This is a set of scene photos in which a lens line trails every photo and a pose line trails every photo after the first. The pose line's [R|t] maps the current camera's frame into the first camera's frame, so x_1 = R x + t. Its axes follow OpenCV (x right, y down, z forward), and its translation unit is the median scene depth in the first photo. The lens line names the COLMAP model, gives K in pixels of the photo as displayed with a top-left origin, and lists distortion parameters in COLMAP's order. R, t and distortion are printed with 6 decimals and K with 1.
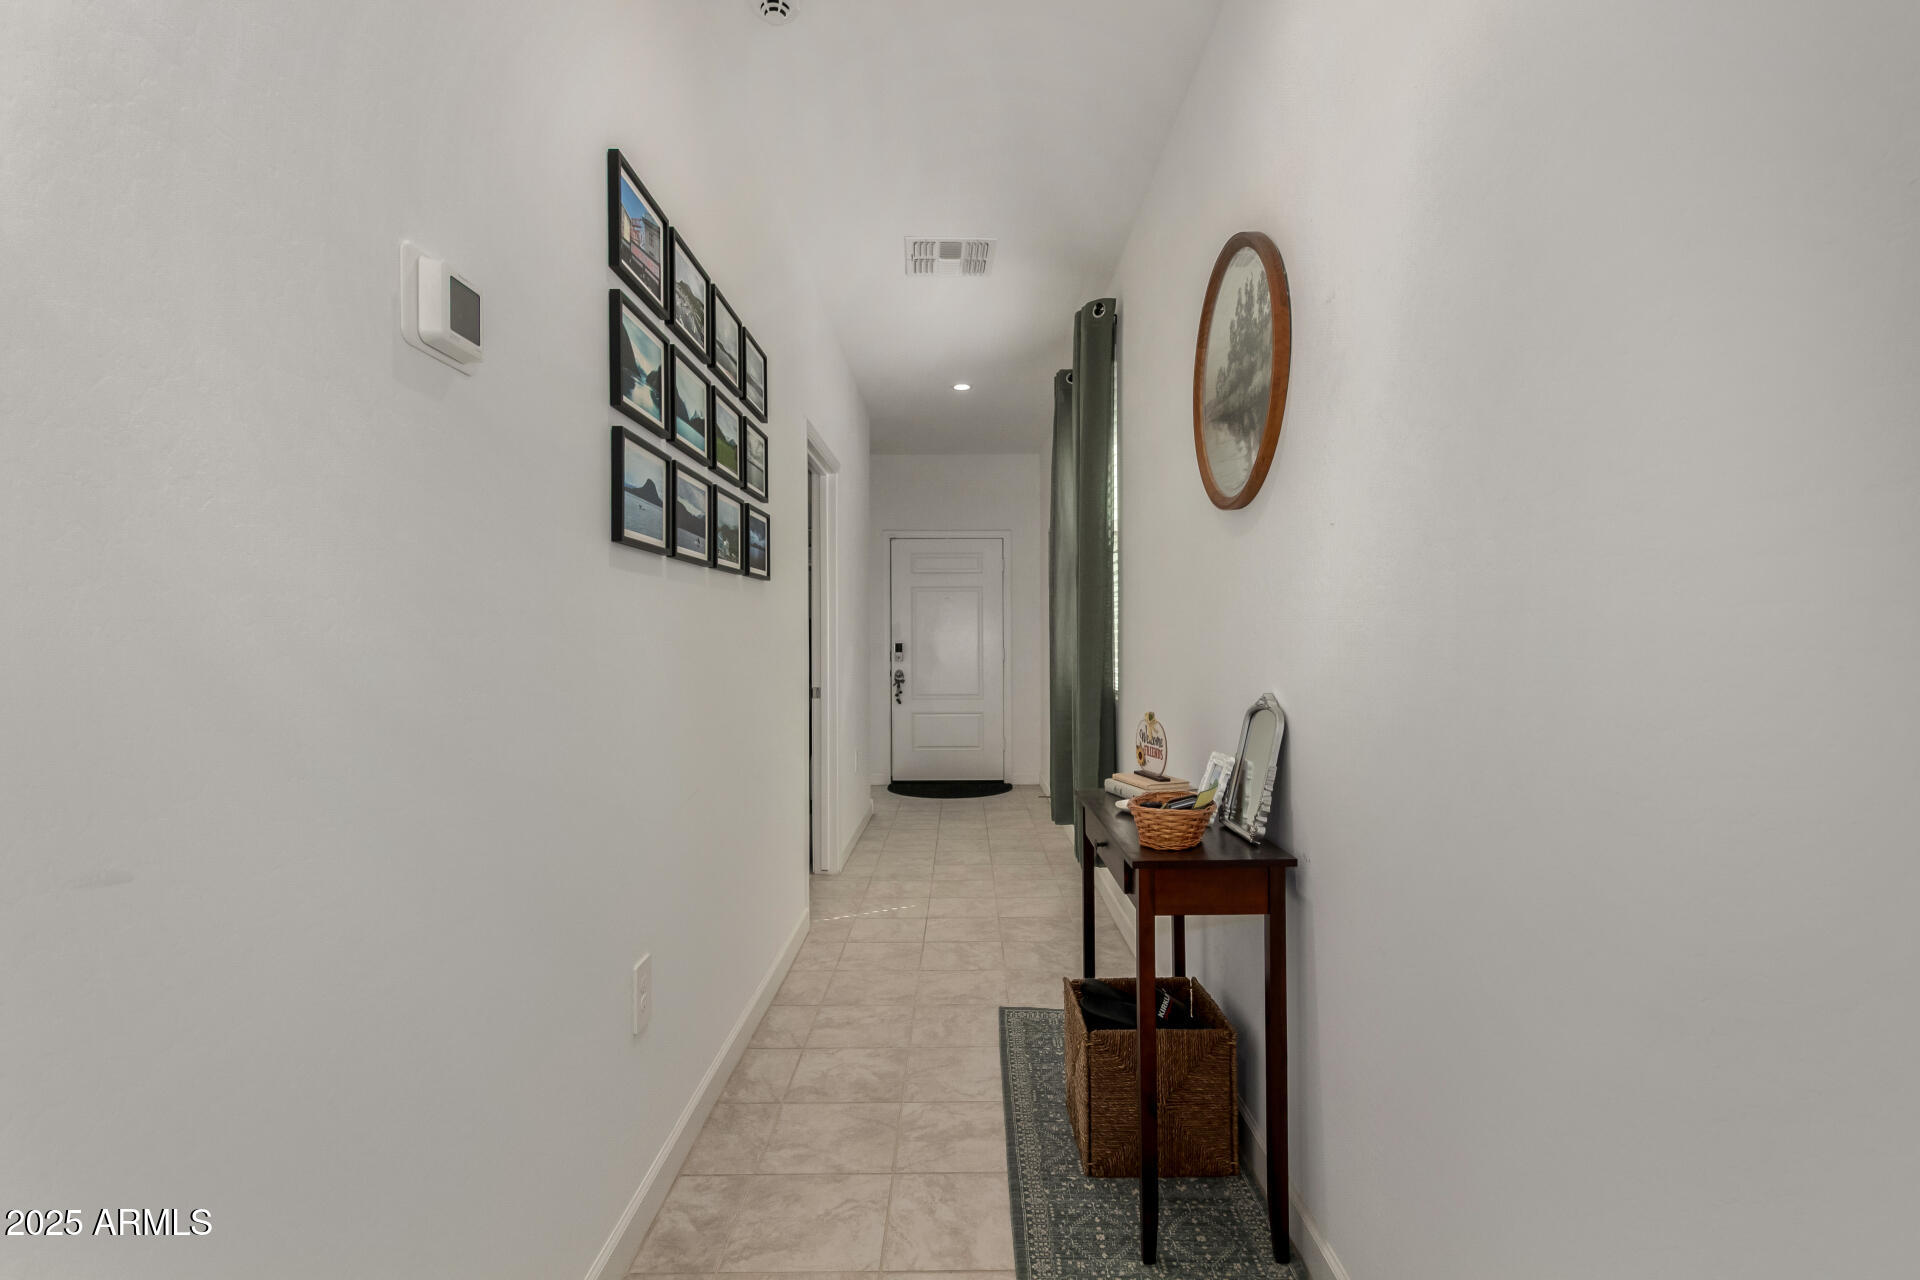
lens RADIAL K [[912.1, 0, 961.2], [0, 912.1, 653.5], [0, 0, 1]] dist [0.008489, -0.000291]
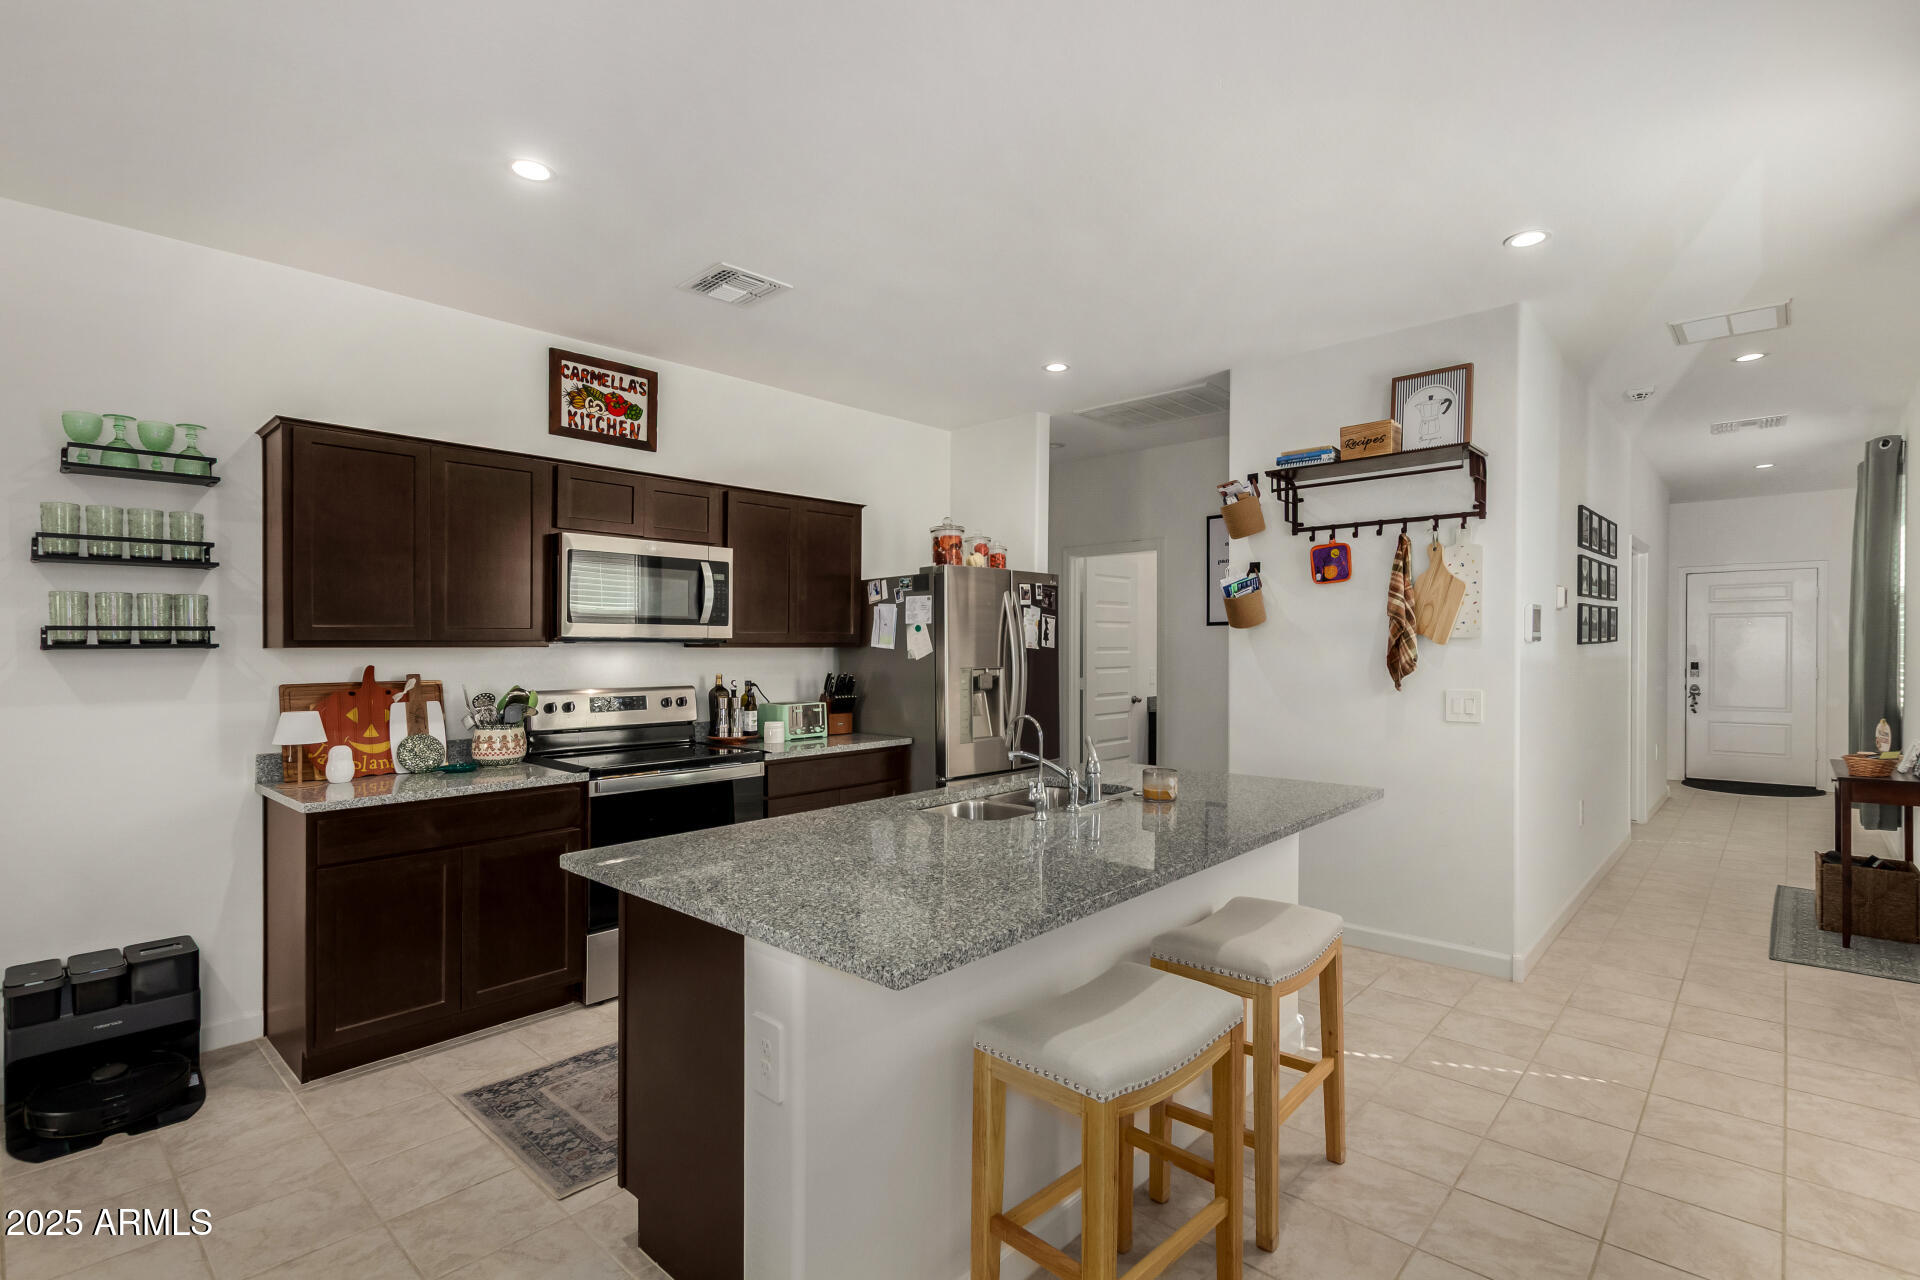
lens RADIAL K [[912.1, 0, 961.2], [0, 912.1, 653.5], [0, 0, 1]] dist [0.008489, -0.000291]
pose [[0.742680, 0.009327, -0.669581, 0.022032], [-0.009123, 0.999951, 0.003810, -0.018261], [0.669584, 0.003279, 0.742729, -0.533795]]
